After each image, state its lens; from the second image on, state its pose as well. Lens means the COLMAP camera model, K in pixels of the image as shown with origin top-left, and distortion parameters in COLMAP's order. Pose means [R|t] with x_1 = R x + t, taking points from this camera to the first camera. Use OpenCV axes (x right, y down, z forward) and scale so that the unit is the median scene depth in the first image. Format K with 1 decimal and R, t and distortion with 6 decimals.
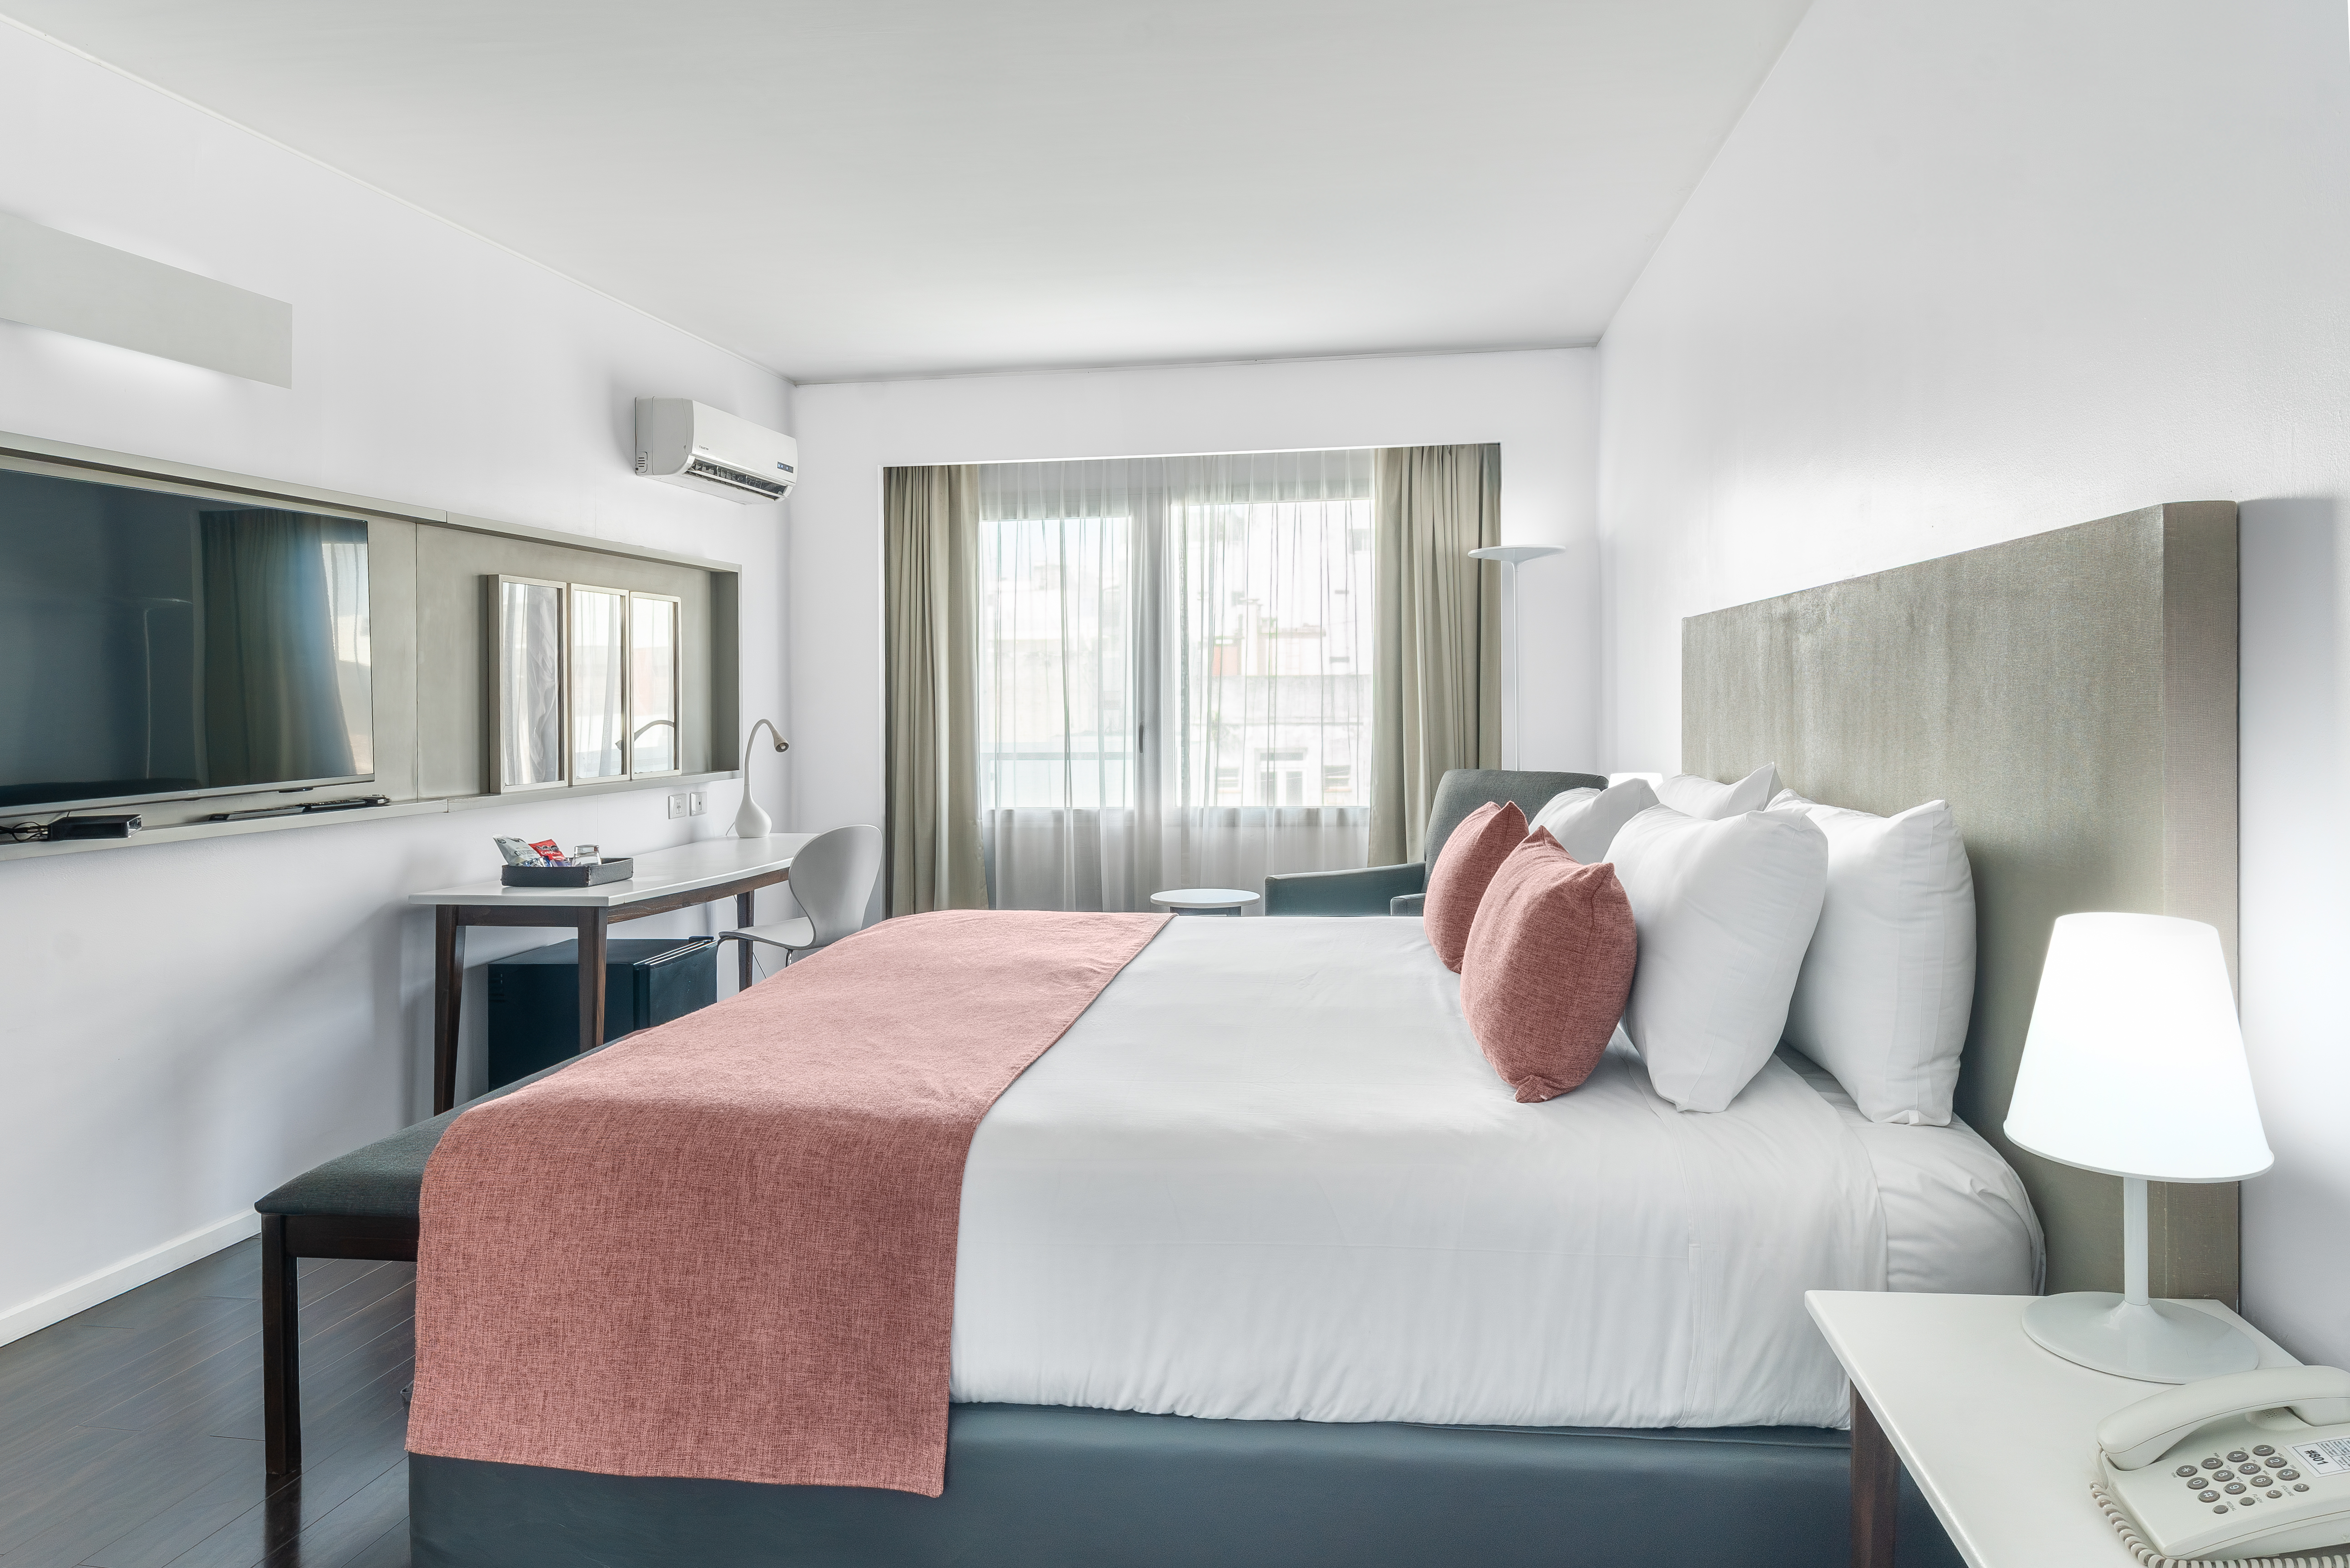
lens RADIAL K [[1488.4, 0, 1177.8], [0, 1488.4, 689.9], [0, 0, 1]] dist [0.064870, -0.062037]
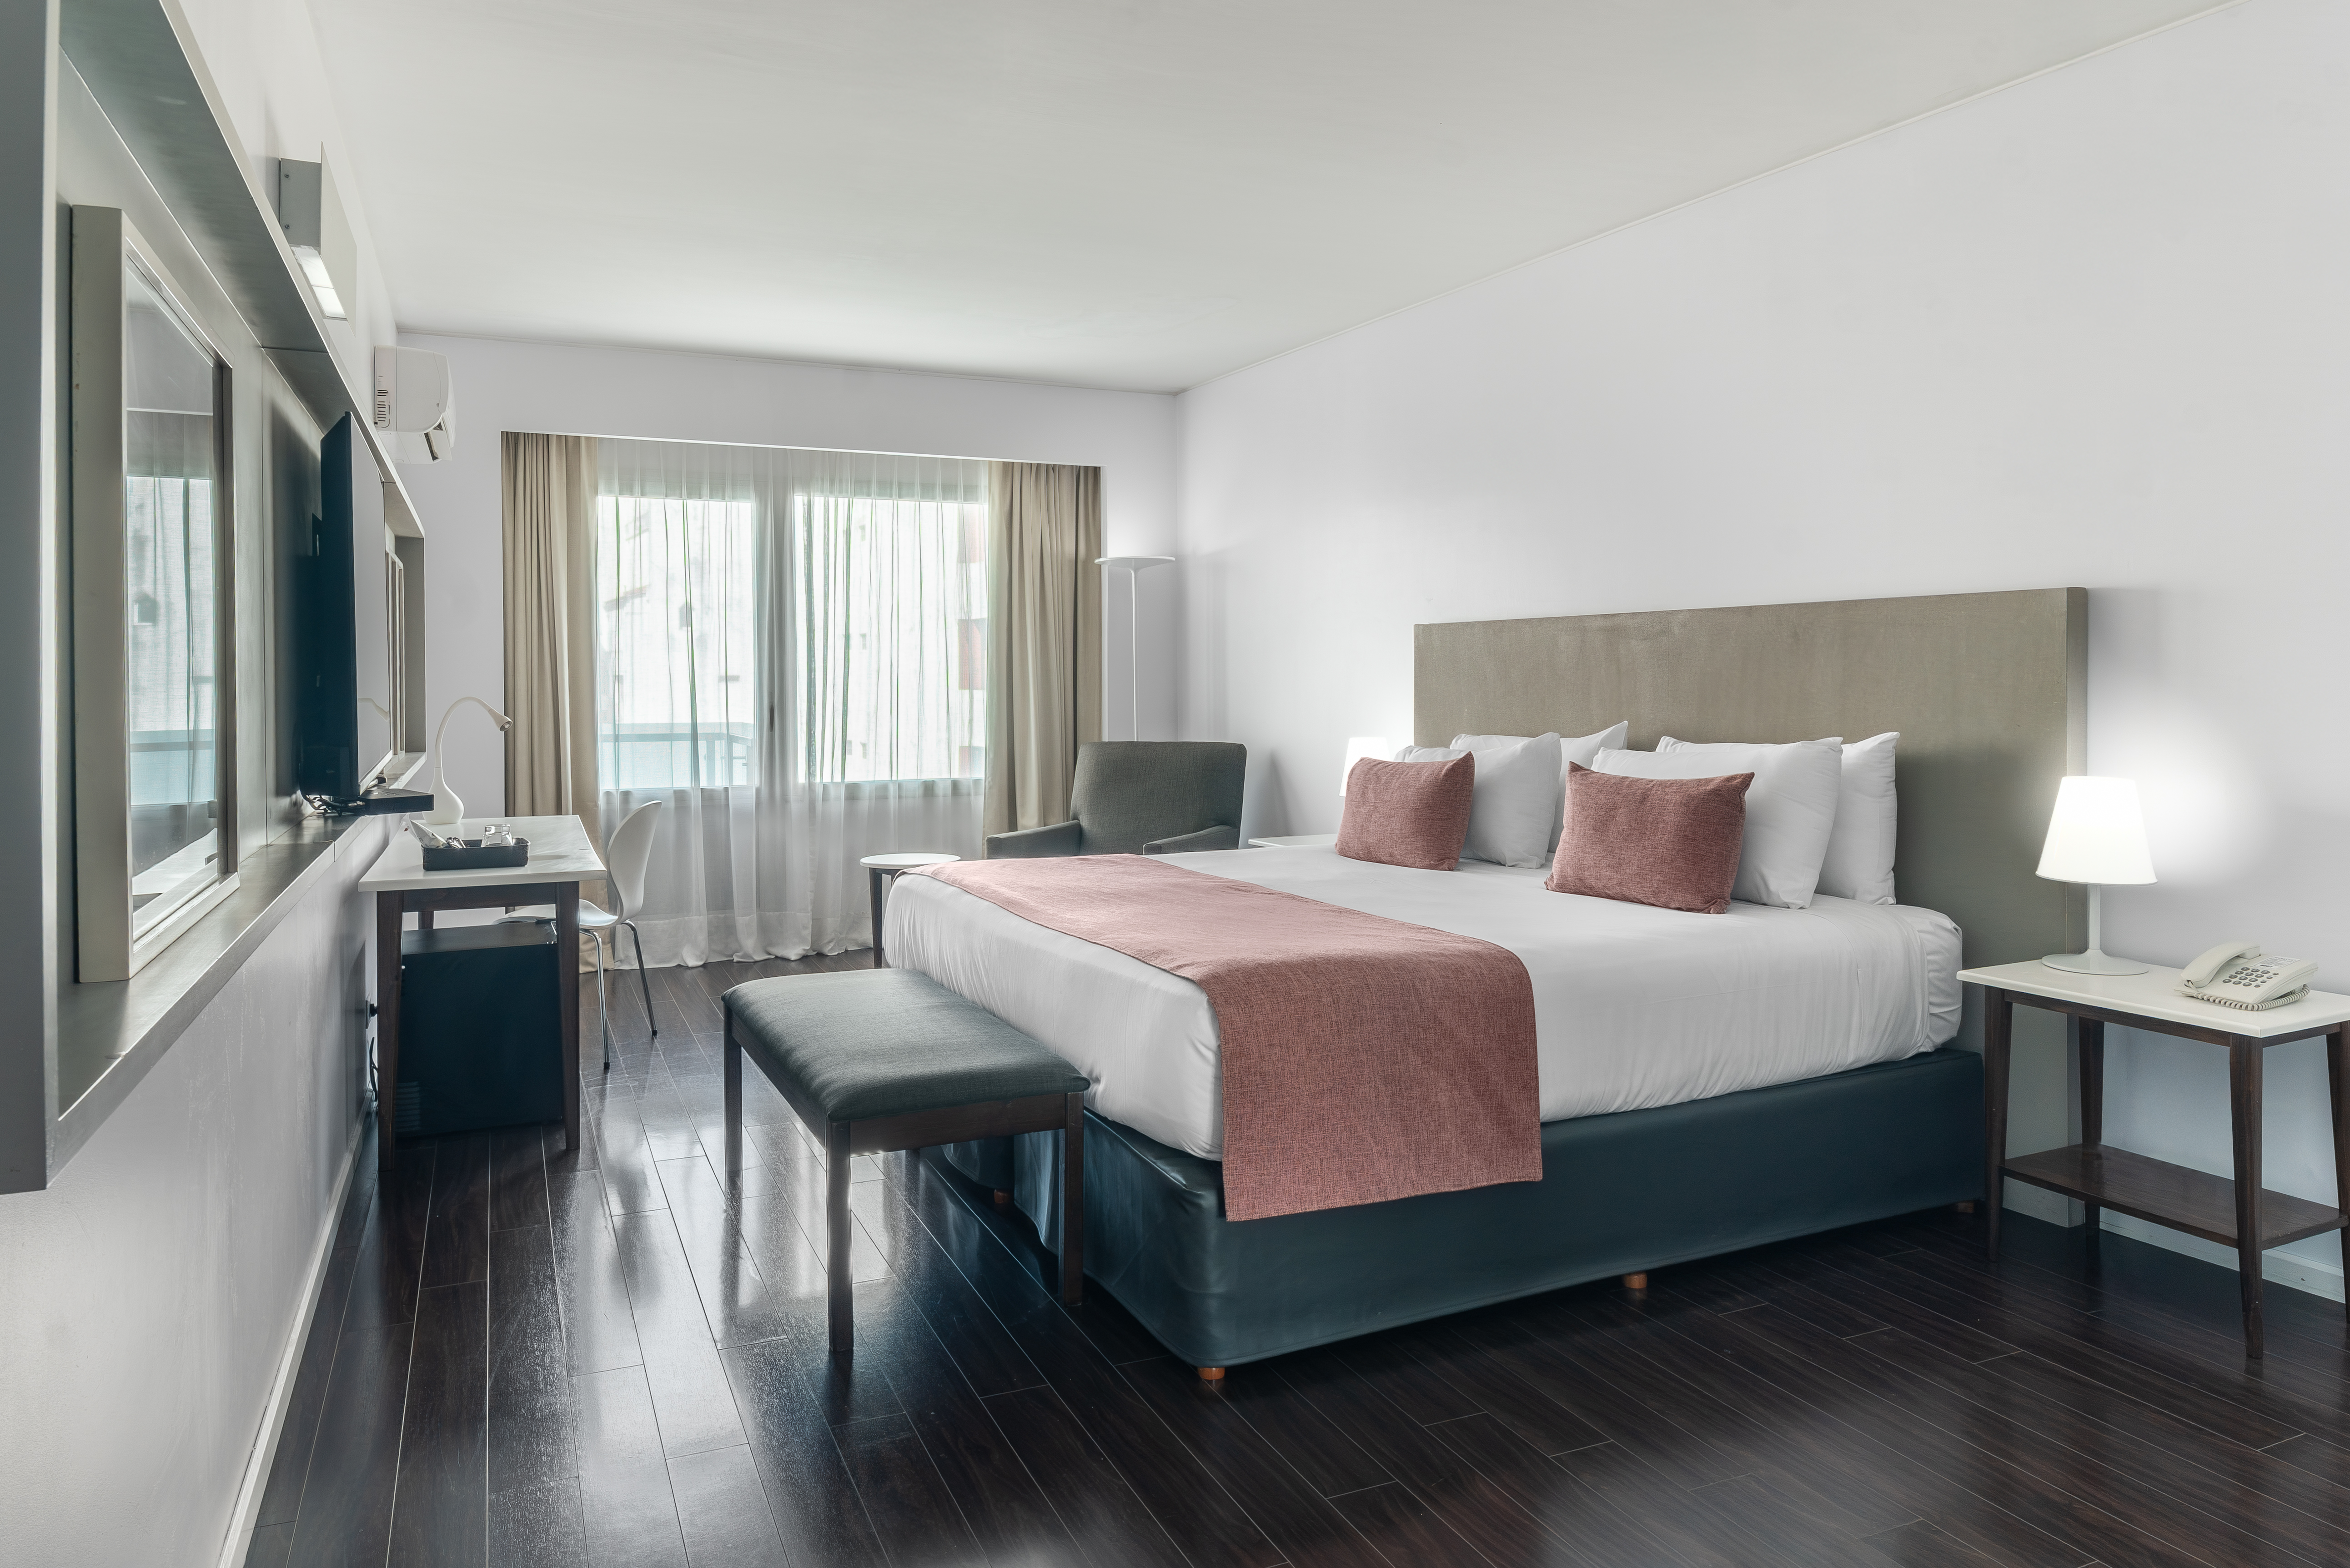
lens RADIAL K [[1488.4, 0, 1177.8], [0, 1488.4, 689.9], [0, 0, 1]] dist [0.064870, -0.062037]
pose [[0.841490, 0.005130, 0.540248, -0.356231], [-0.008965, 0.999950, 0.004469, 0.005723], [-0.540198, -0.008604, 0.841494, -0.028321]]
